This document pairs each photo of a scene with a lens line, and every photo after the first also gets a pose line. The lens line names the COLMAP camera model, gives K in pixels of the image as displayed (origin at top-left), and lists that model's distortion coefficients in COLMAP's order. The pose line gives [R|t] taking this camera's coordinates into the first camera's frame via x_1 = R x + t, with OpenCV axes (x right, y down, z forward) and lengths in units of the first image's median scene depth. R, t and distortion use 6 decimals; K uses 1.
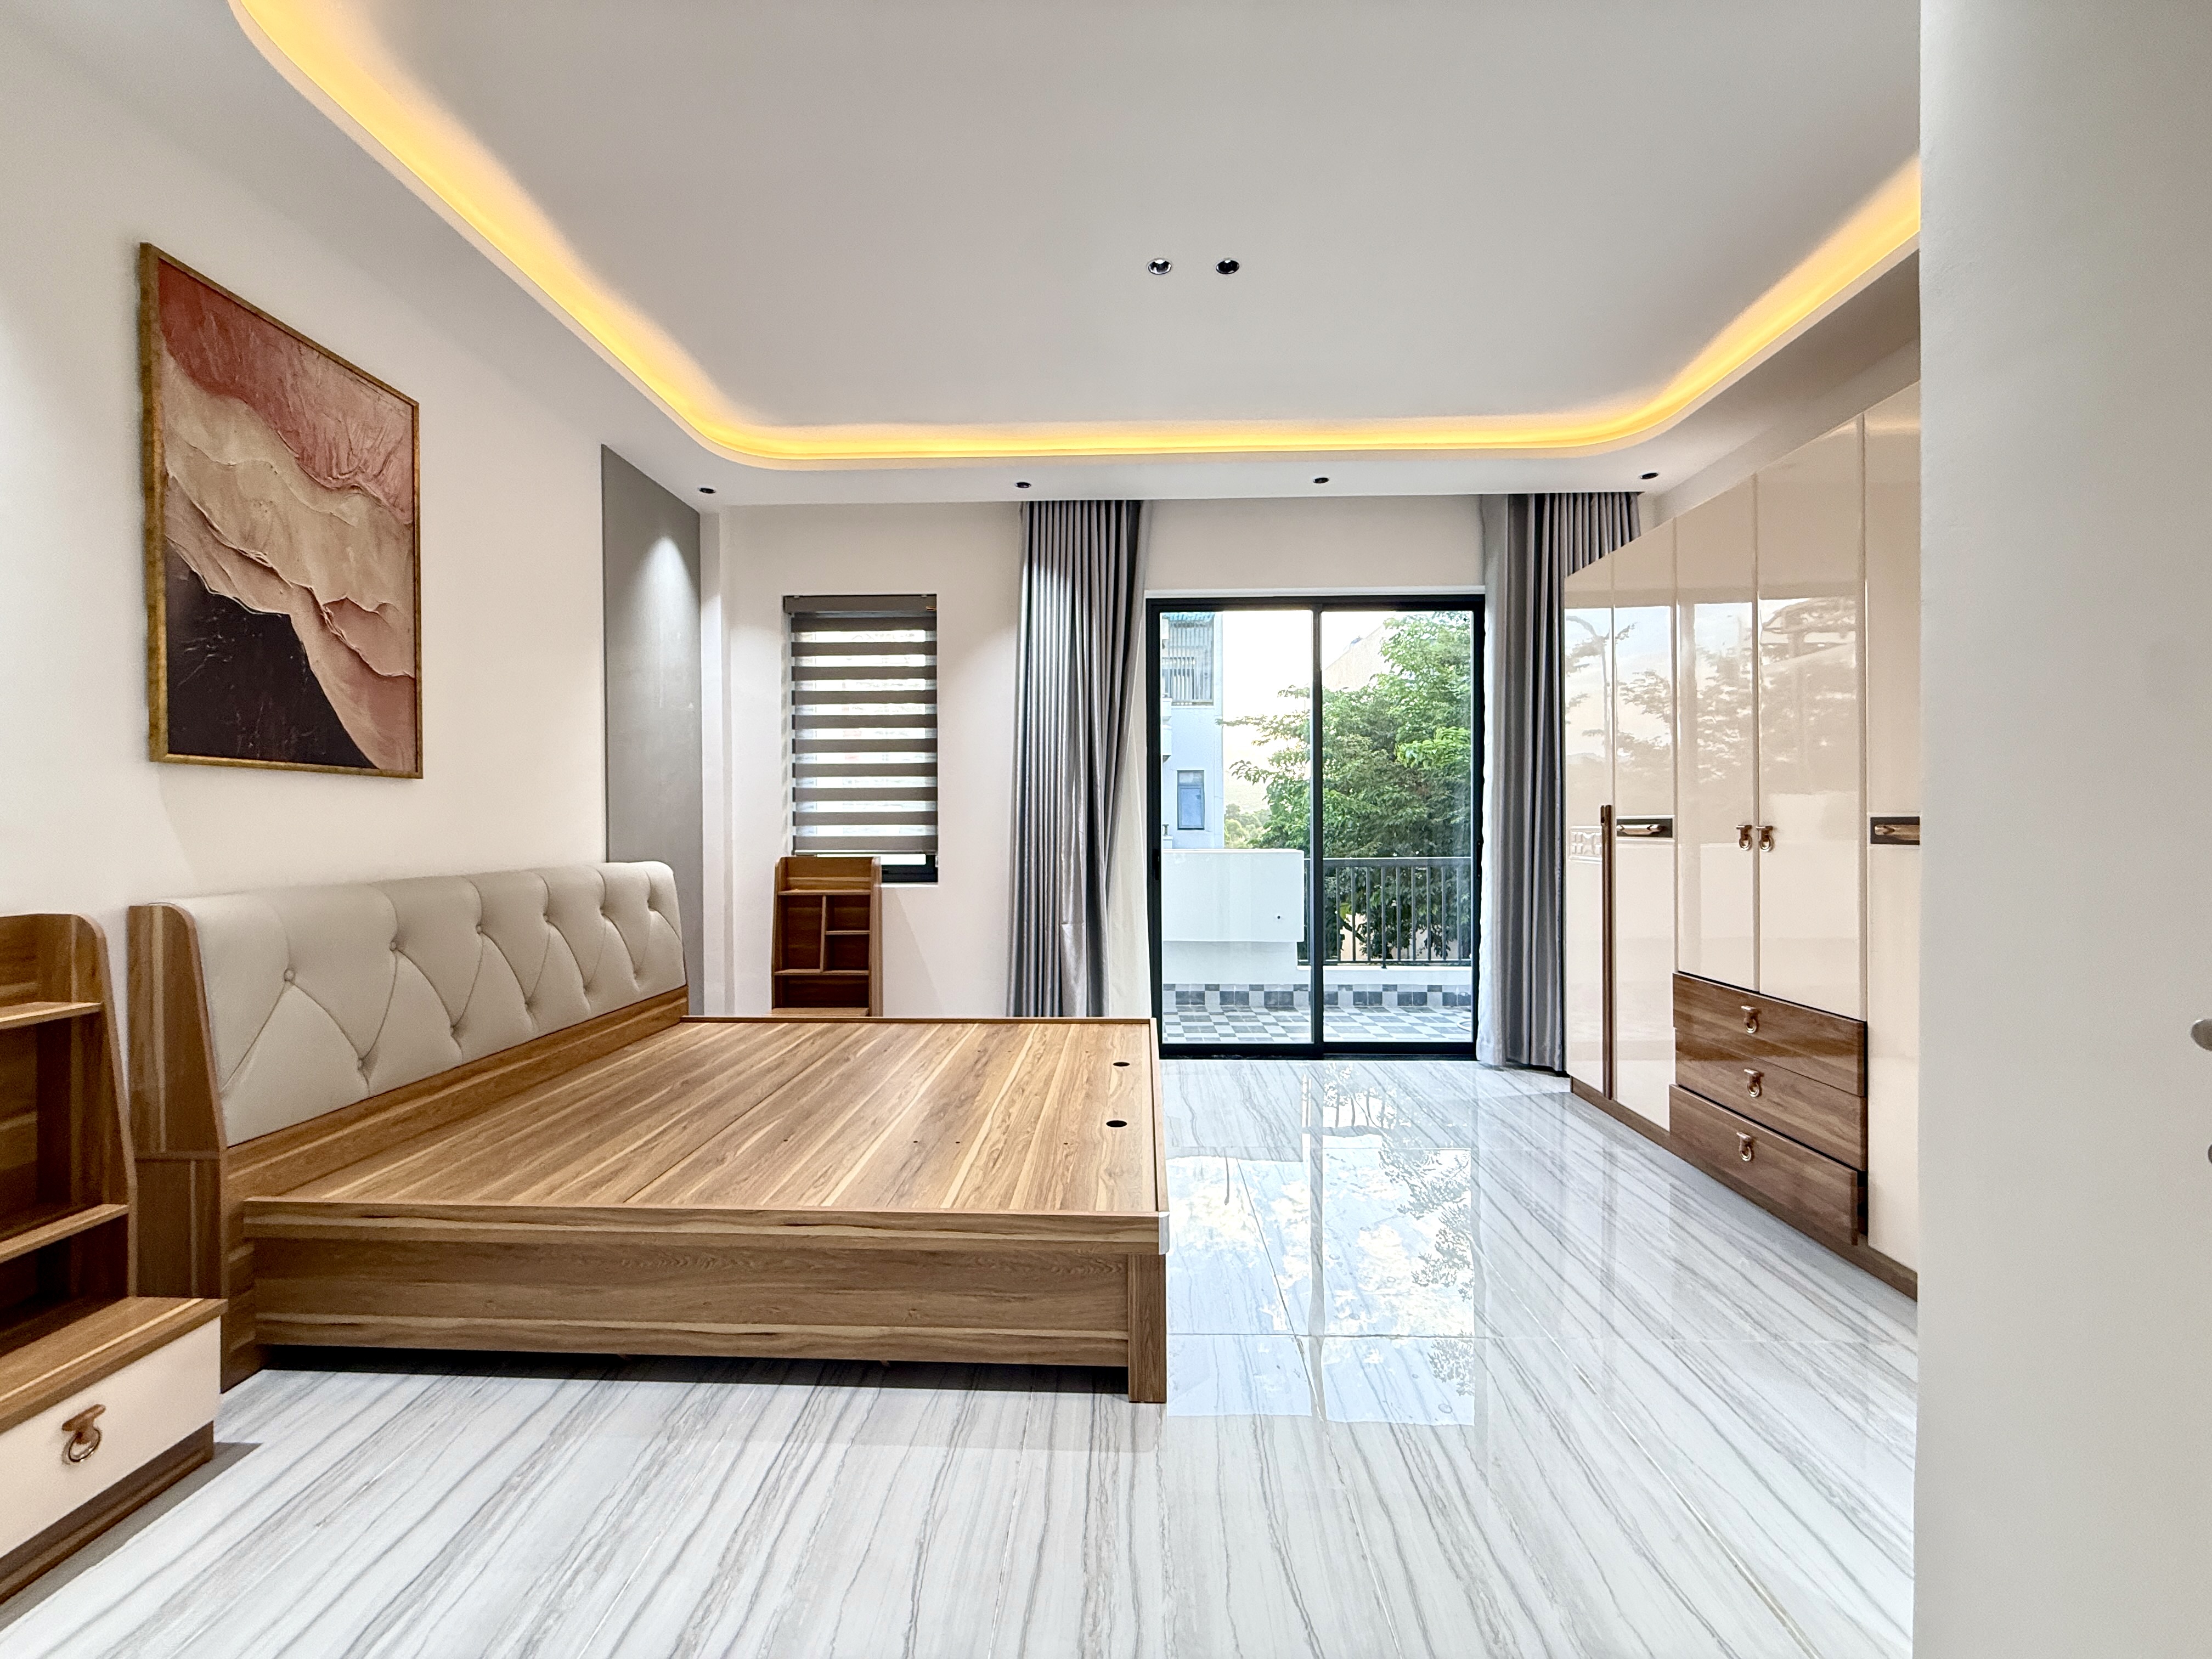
lens RADIAL K [[879.3, 0, 1104.1], [0, 879.3, 830.3], [0, 0, 1]] dist [0.001082, -0.000258]
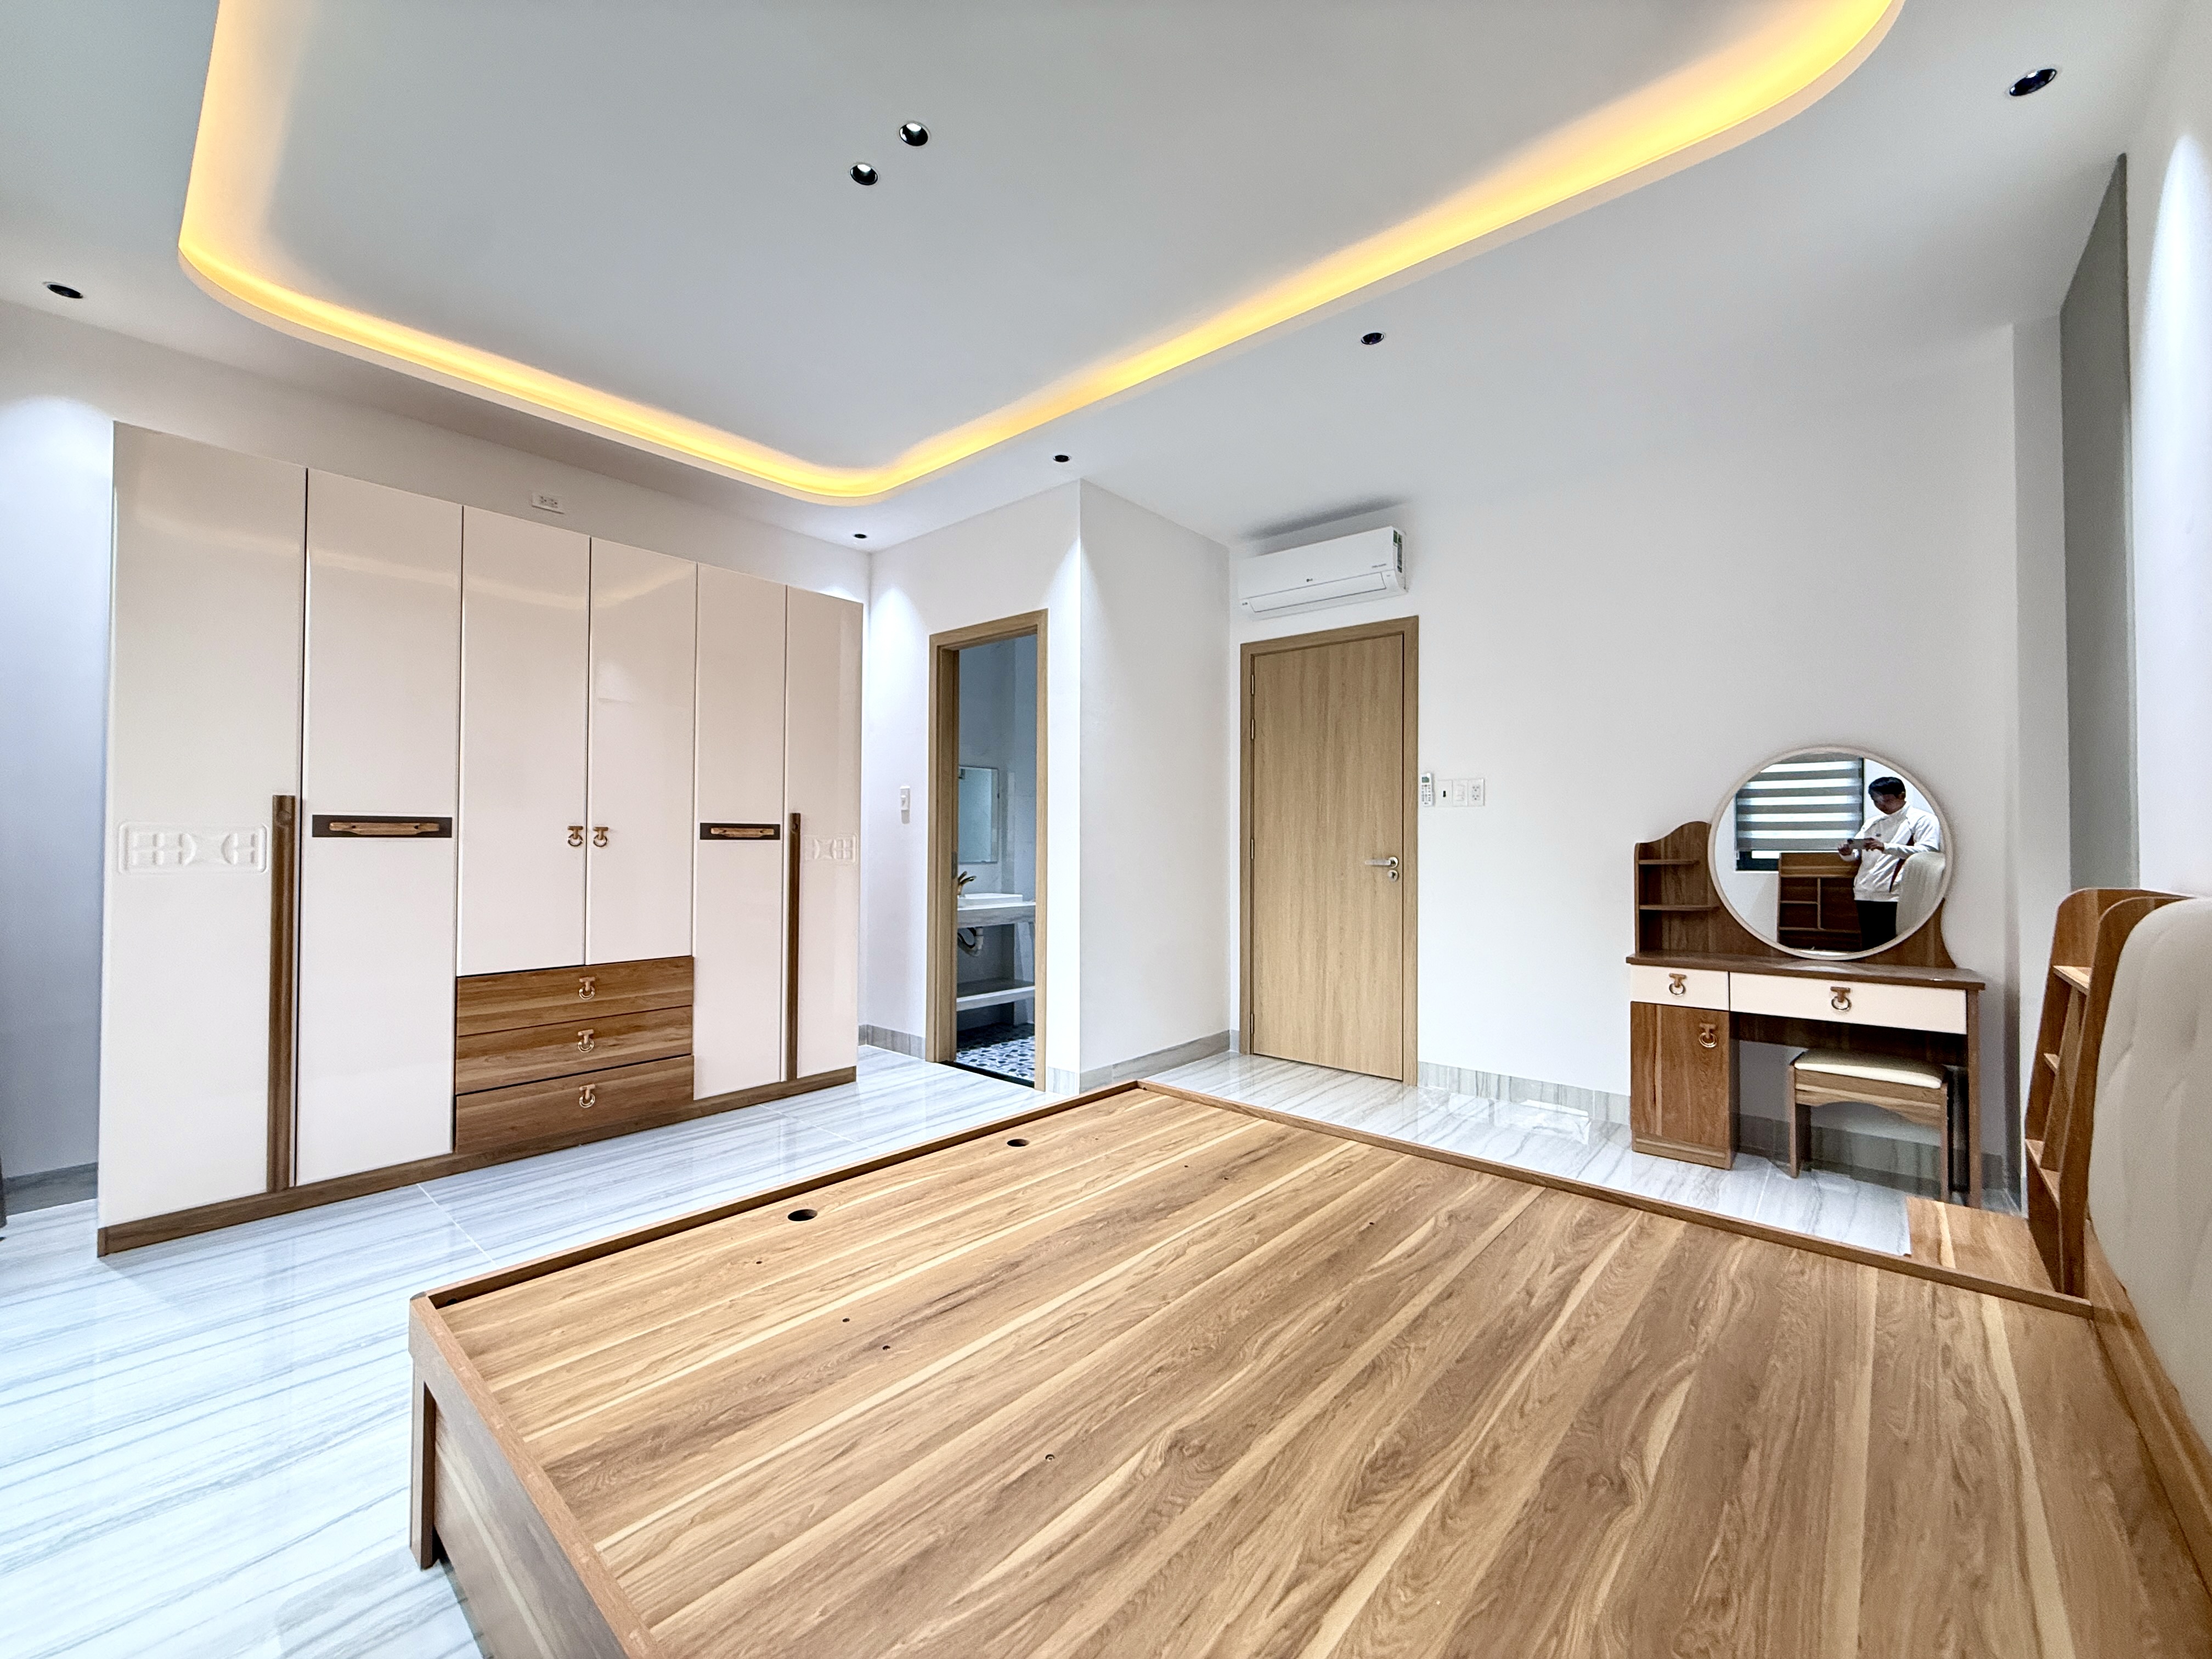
lens RADIAL K [[879.3, 0, 1101.6], [0, 879.3, 829.5], [0, 0, 1]] dist [0.001082, -0.000258]
pose [[-0.772564, 0.013472, 0.634794, -0.585900], [0.006726, 0.999892, -0.013034, 0.019689], [-0.634901, -0.005800, -0.772571, 1.523442]]
